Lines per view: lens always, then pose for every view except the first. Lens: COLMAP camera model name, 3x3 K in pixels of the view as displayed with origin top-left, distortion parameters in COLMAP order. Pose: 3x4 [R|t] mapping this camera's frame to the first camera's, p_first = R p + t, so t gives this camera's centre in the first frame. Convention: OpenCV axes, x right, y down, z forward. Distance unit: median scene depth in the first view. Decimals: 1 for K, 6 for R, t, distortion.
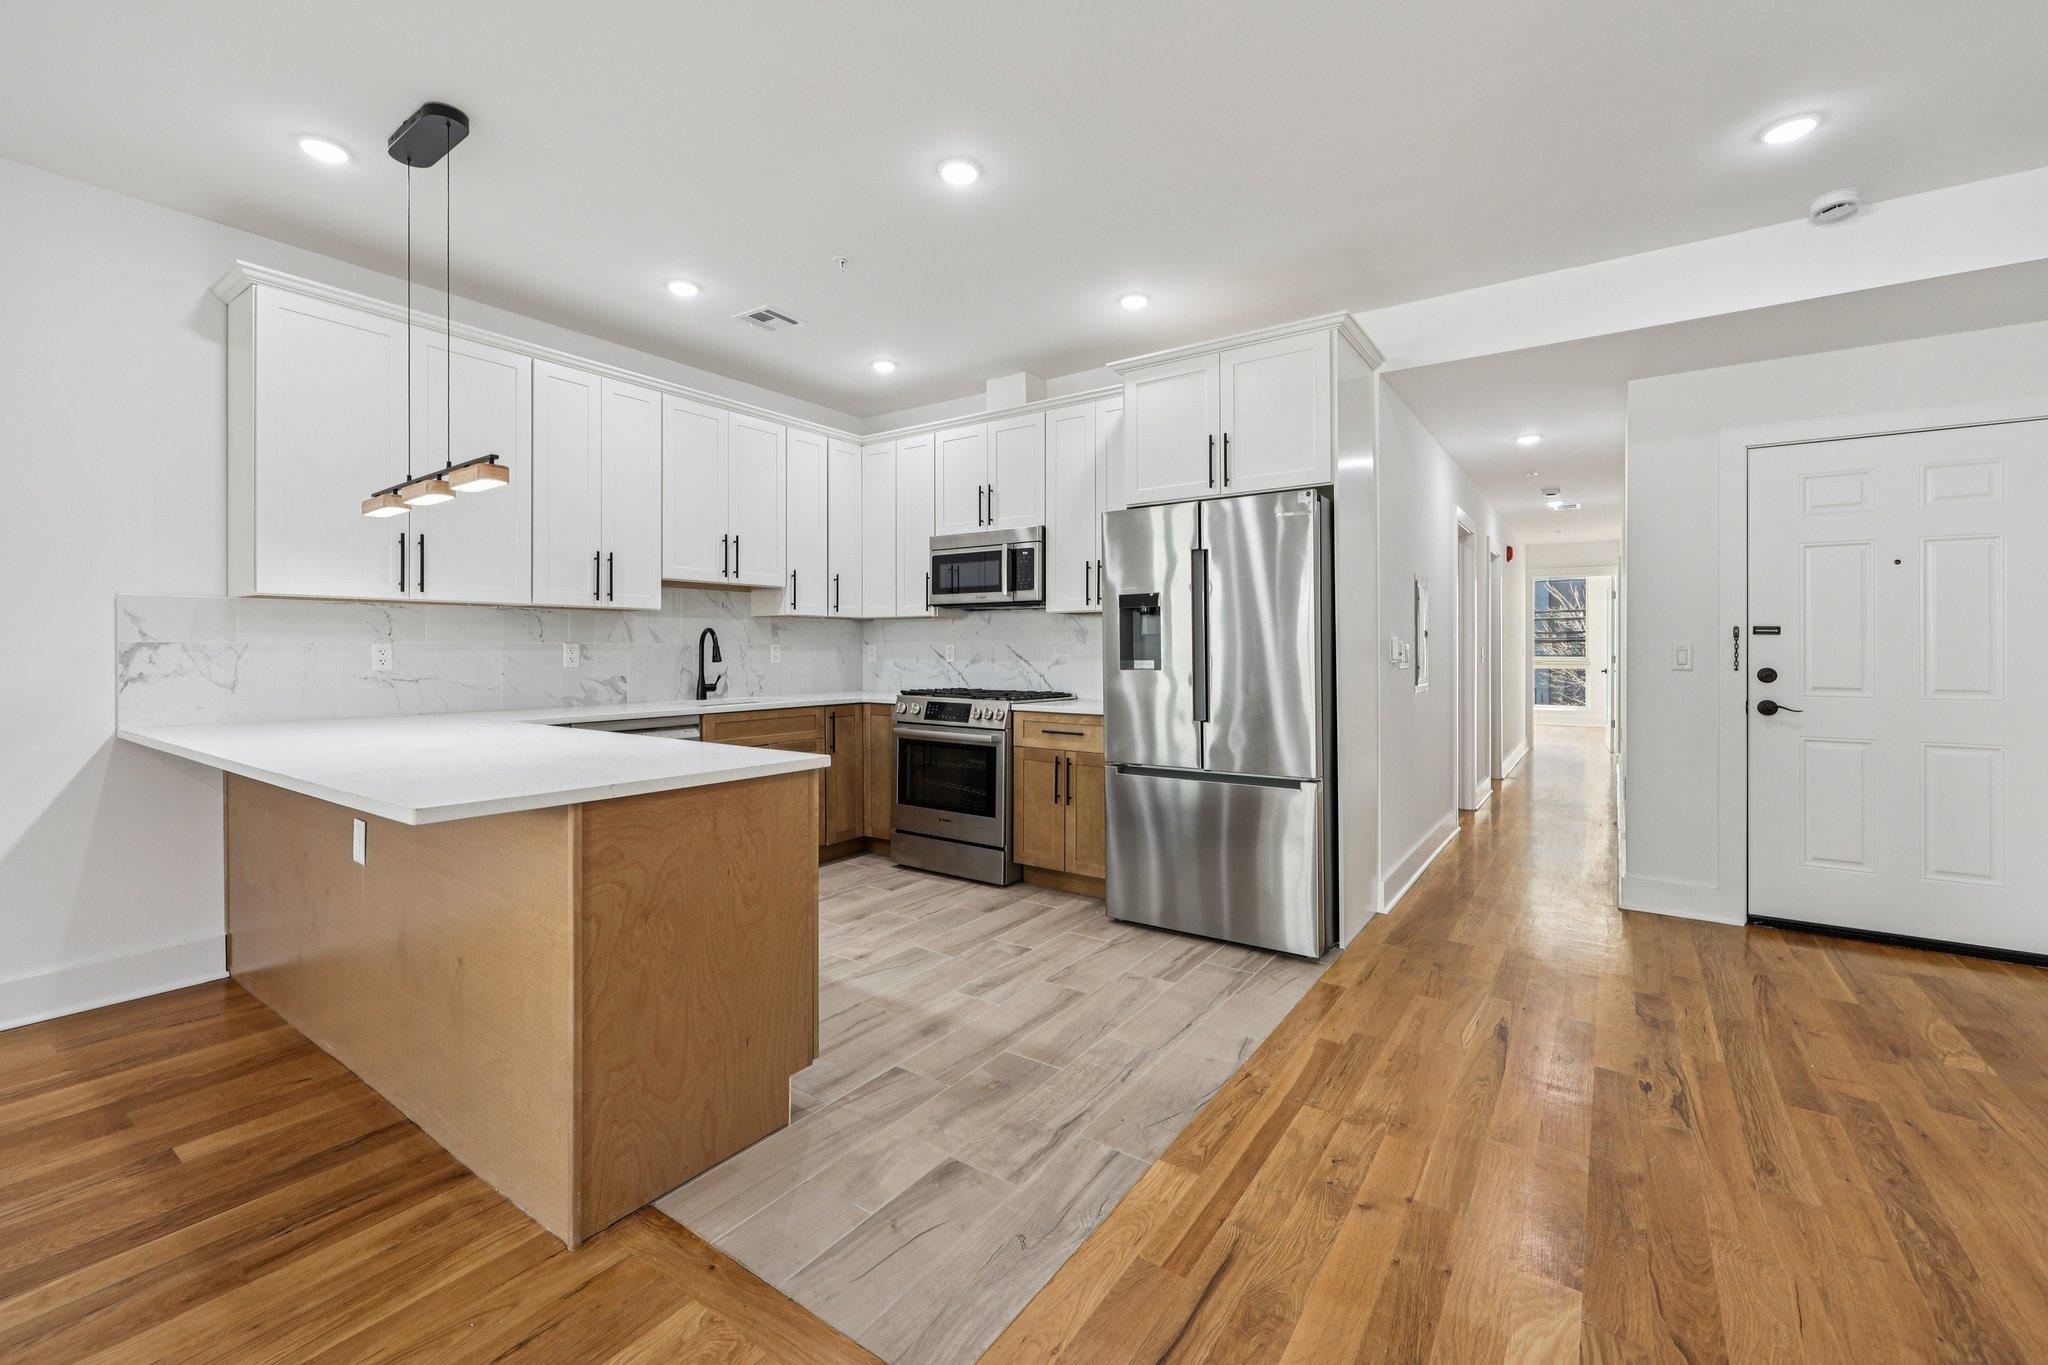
lens RADIAL K [[849.3, 0, 1020.2], [0, 849.3, 658.4], [0, 0, 1]] dist [0.002579, 0.000232]
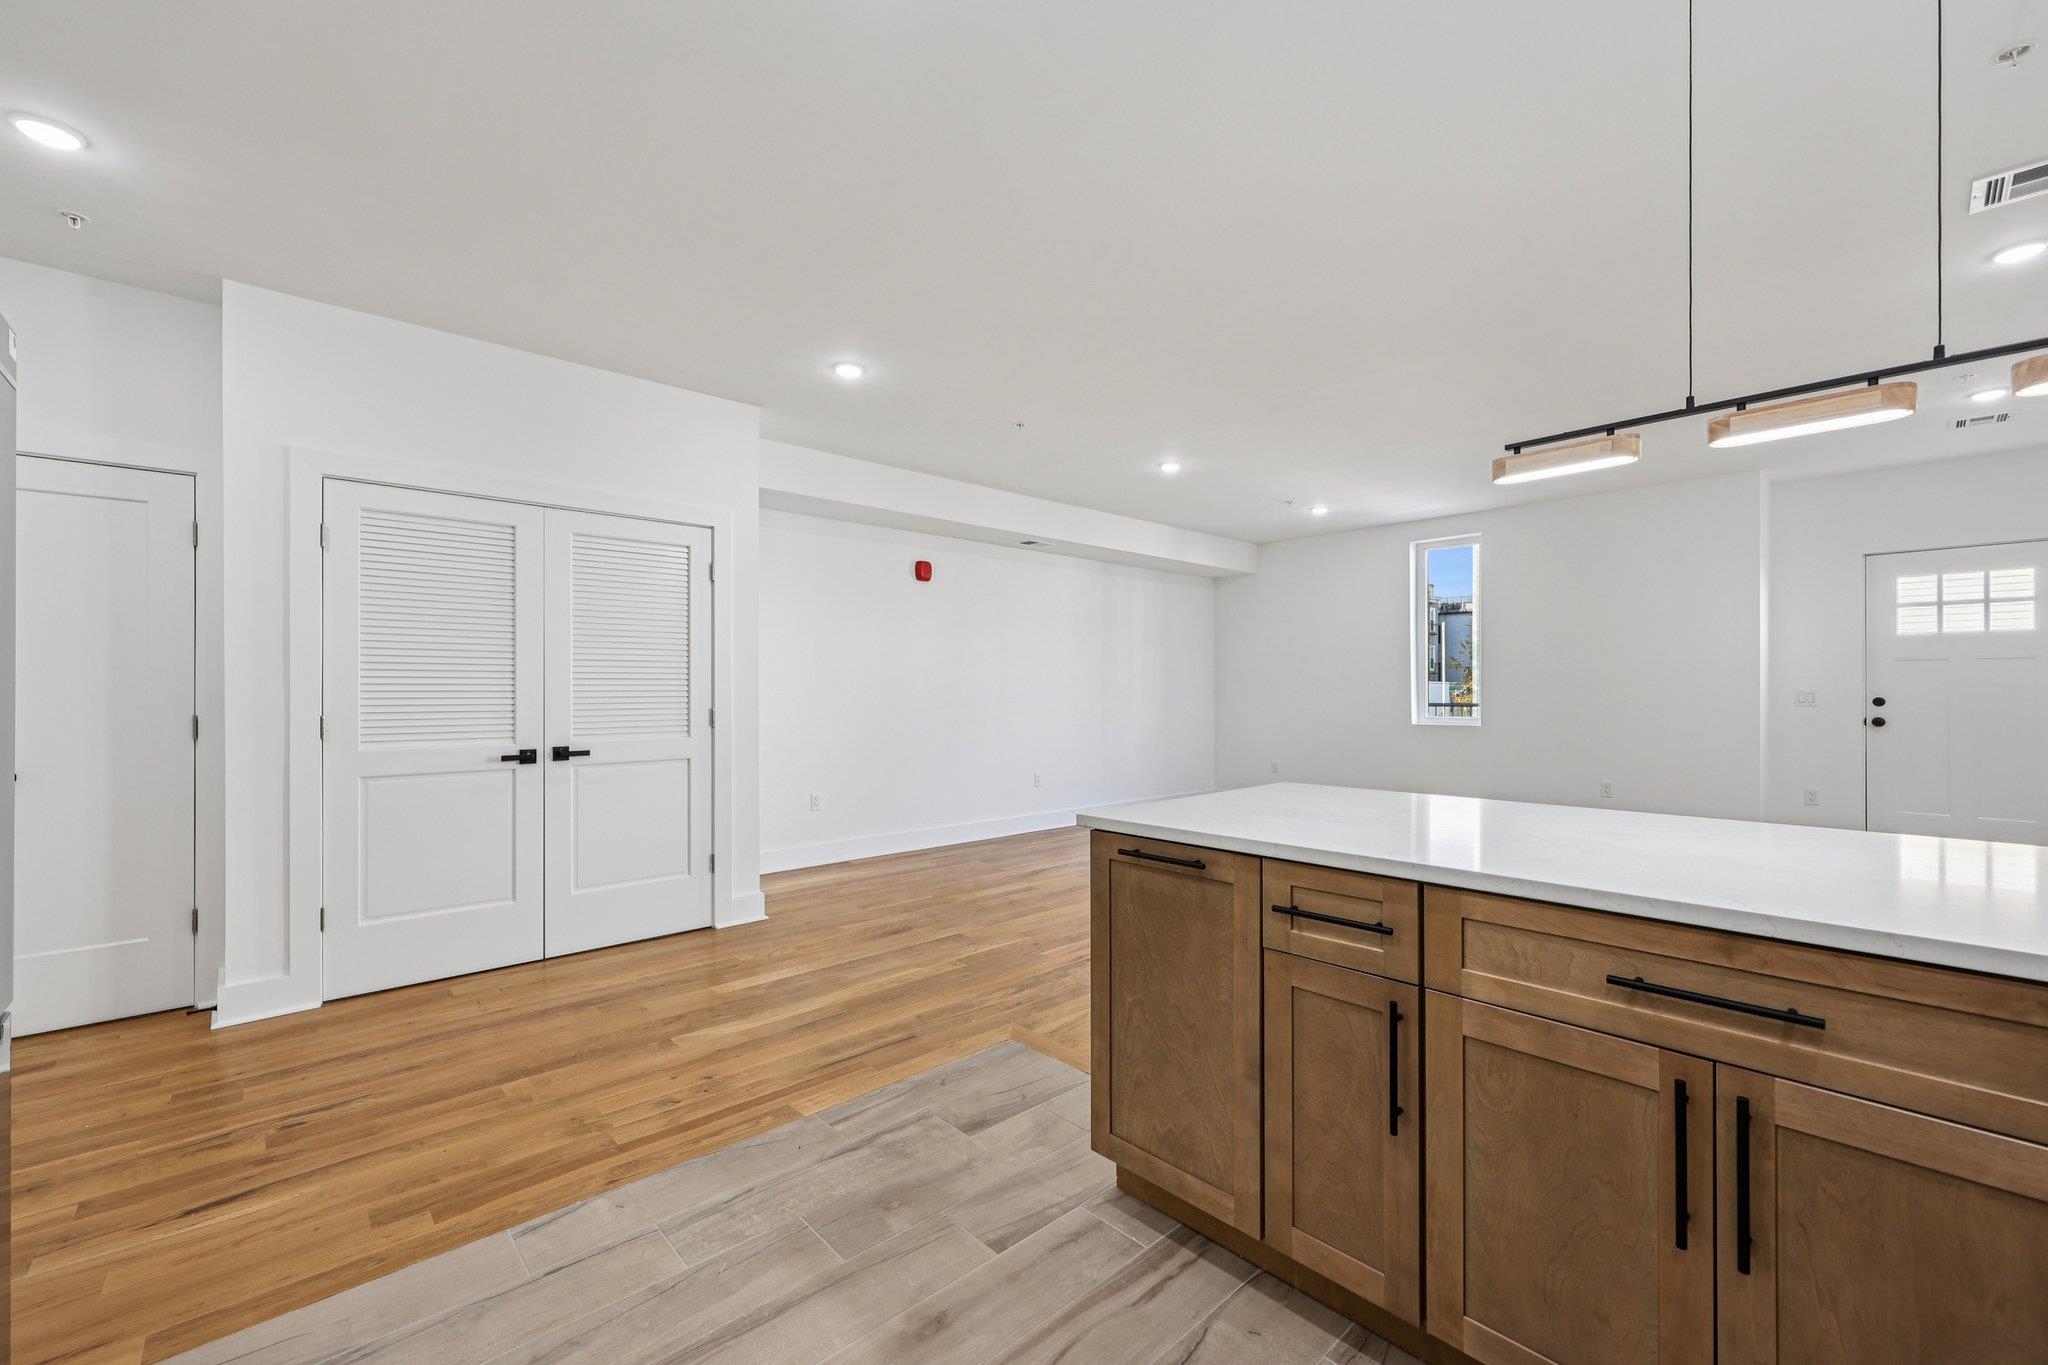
lens RADIAL K [[836.6, 0, 1029.6], [0, 836.6, 689.8], [0, 0, 1]] dist [0.000189, 0.000104]
pose [[-0.977331, 0.002514, 0.211703, -0.188433], [0.005056, 0.999921, 0.011468, -0.014715], [-0.211658, 0.012278, -0.977267, 0.973935]]
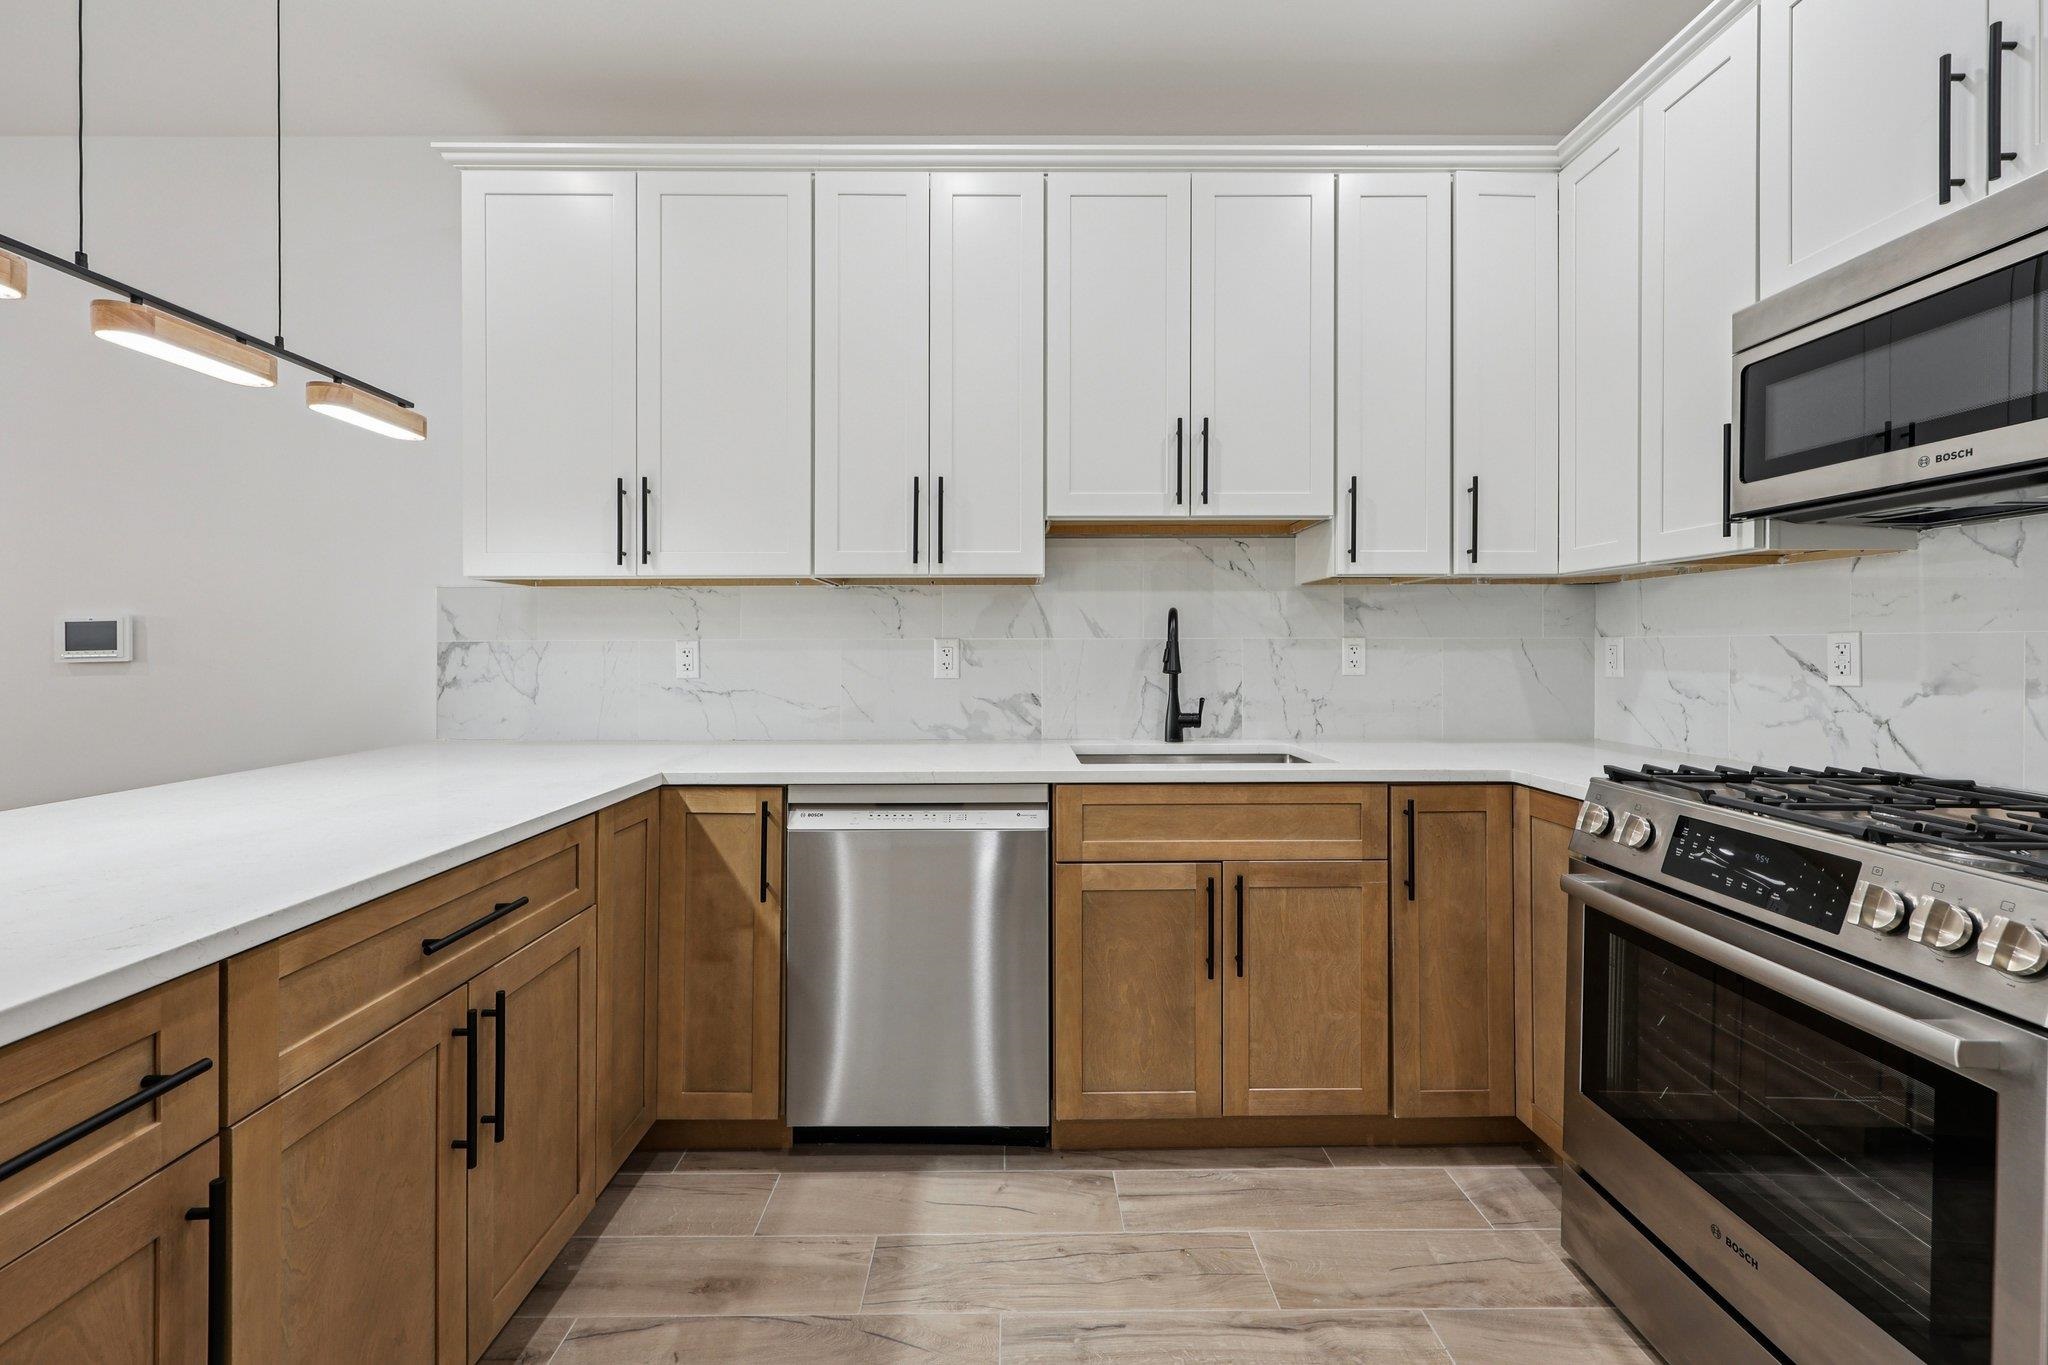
lens RADIAL K [[847.1, 0, 1010.6], [0, 847.1, 649.4], [0, 0, 1]] dist [0.001949, 0.000094]
pose [[0.575849, 0.001111, -0.817555, 0.004507], [-0.007042, 0.999969, -0.003601, -0.008152], [0.817526, 0.007831, 0.575839, 0.653743]]
